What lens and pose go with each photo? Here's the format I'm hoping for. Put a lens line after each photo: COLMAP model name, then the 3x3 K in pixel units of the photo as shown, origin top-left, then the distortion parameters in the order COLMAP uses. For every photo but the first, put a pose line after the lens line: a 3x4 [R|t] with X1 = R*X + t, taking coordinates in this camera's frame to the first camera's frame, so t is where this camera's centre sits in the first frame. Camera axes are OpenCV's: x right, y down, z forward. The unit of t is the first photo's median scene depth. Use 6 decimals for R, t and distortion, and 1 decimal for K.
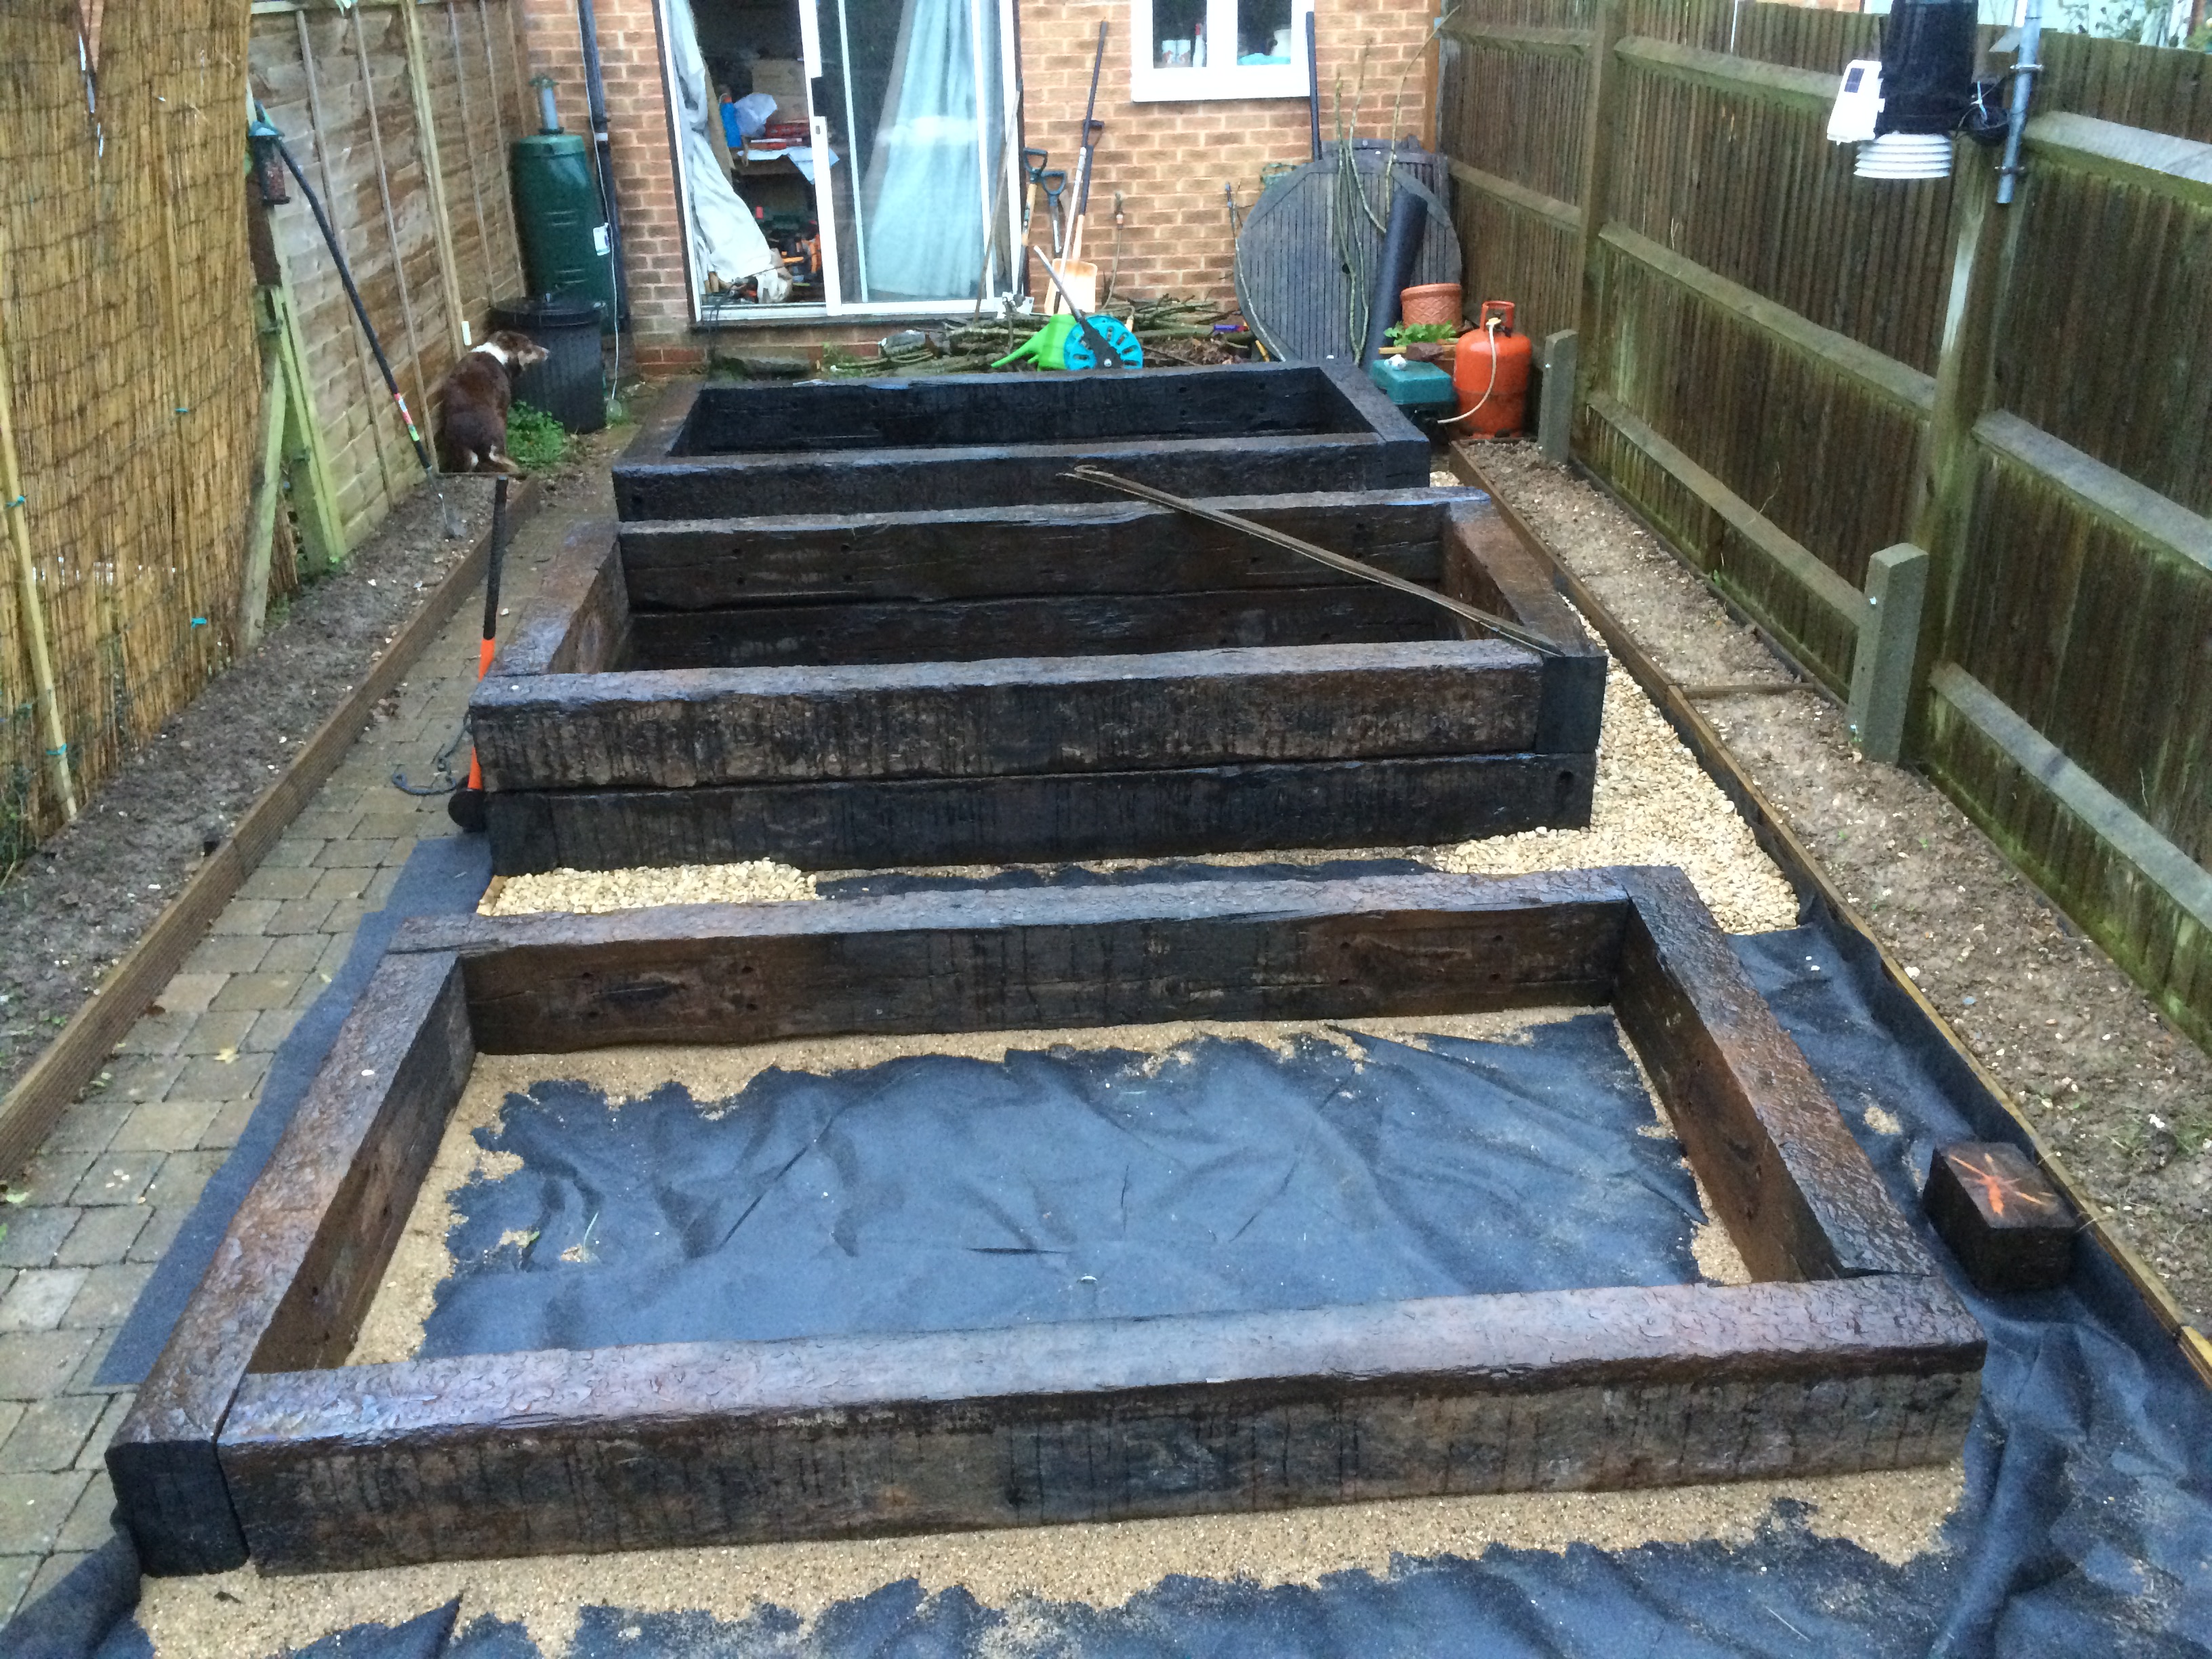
lens RADIAL K [[1953.4, 0, 1106.0], [0, 1953.4, 829.5], [0, 0, 1]] dist [0.133898, -0.196369]
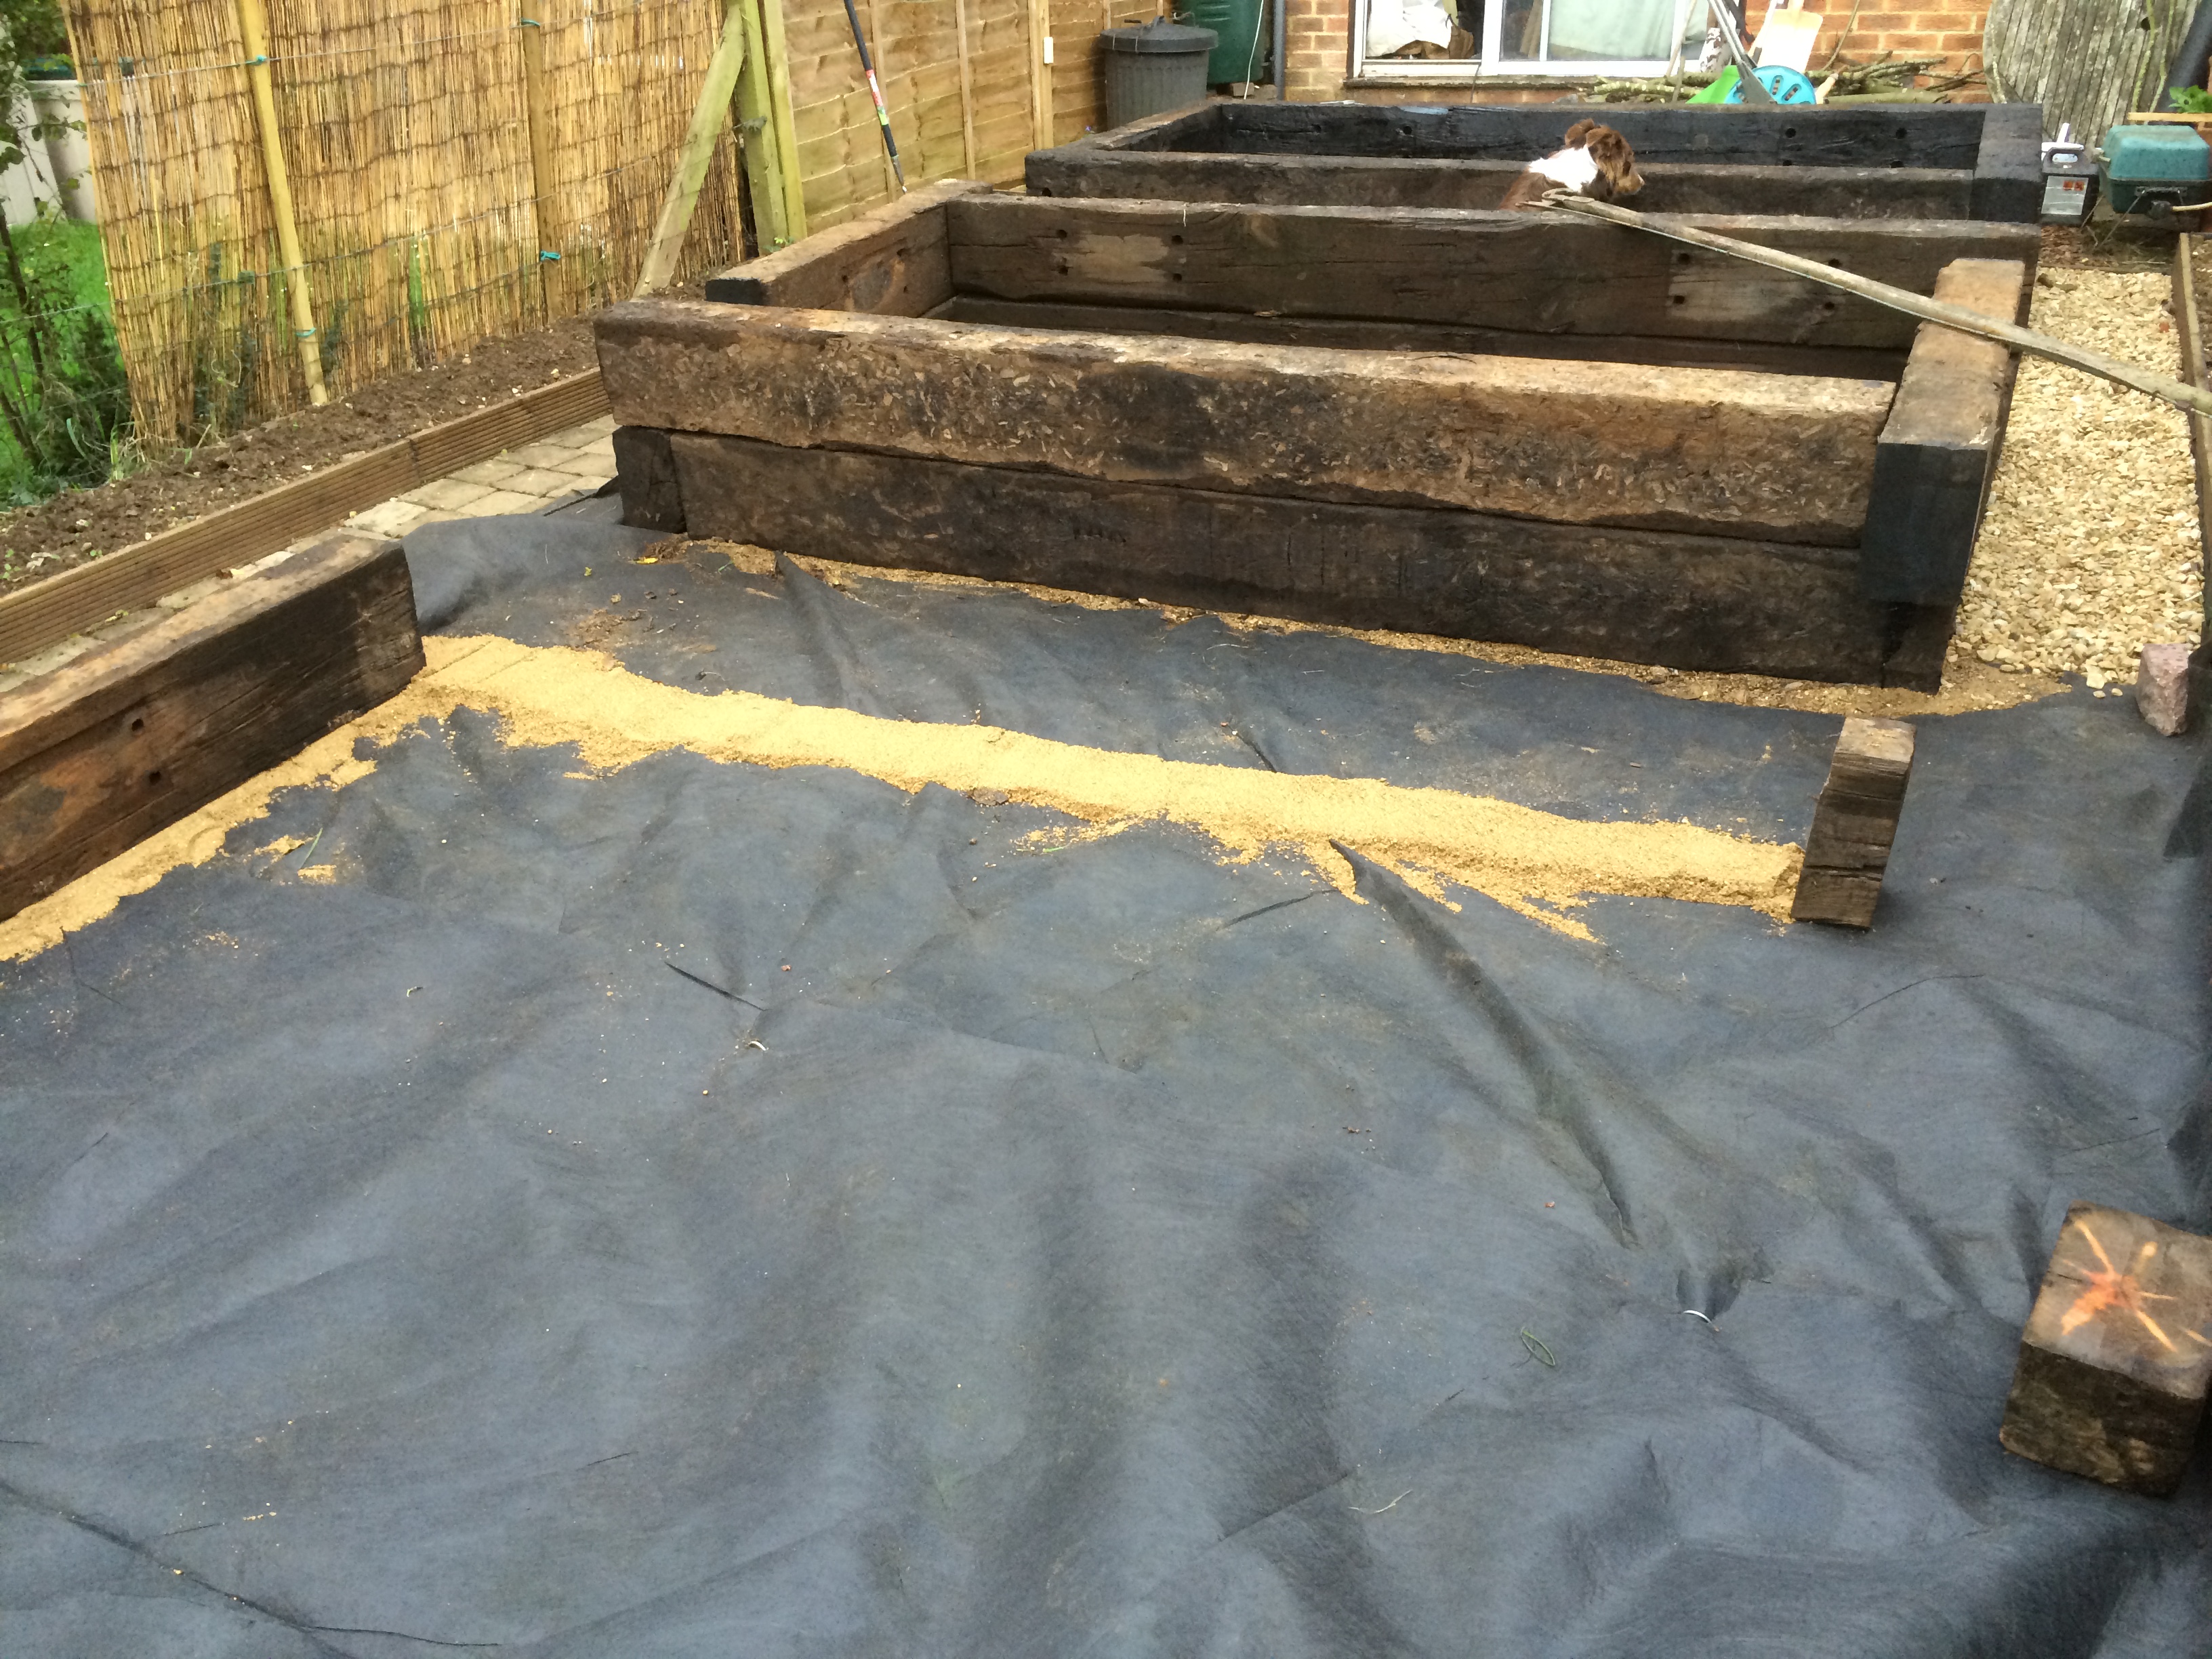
lens RADIAL K [[1953.4, 0, 1106.0], [0, 1953.4, 829.5], [0, 0, 1]] dist [0.133898, -0.196369]
pose [[0.883647, 0.202467, -0.422109, 0.260212], [-0.181578, 0.979286, 0.089603, 0.034946], [0.431507, -0.002531, 0.902106, 0.232576]]
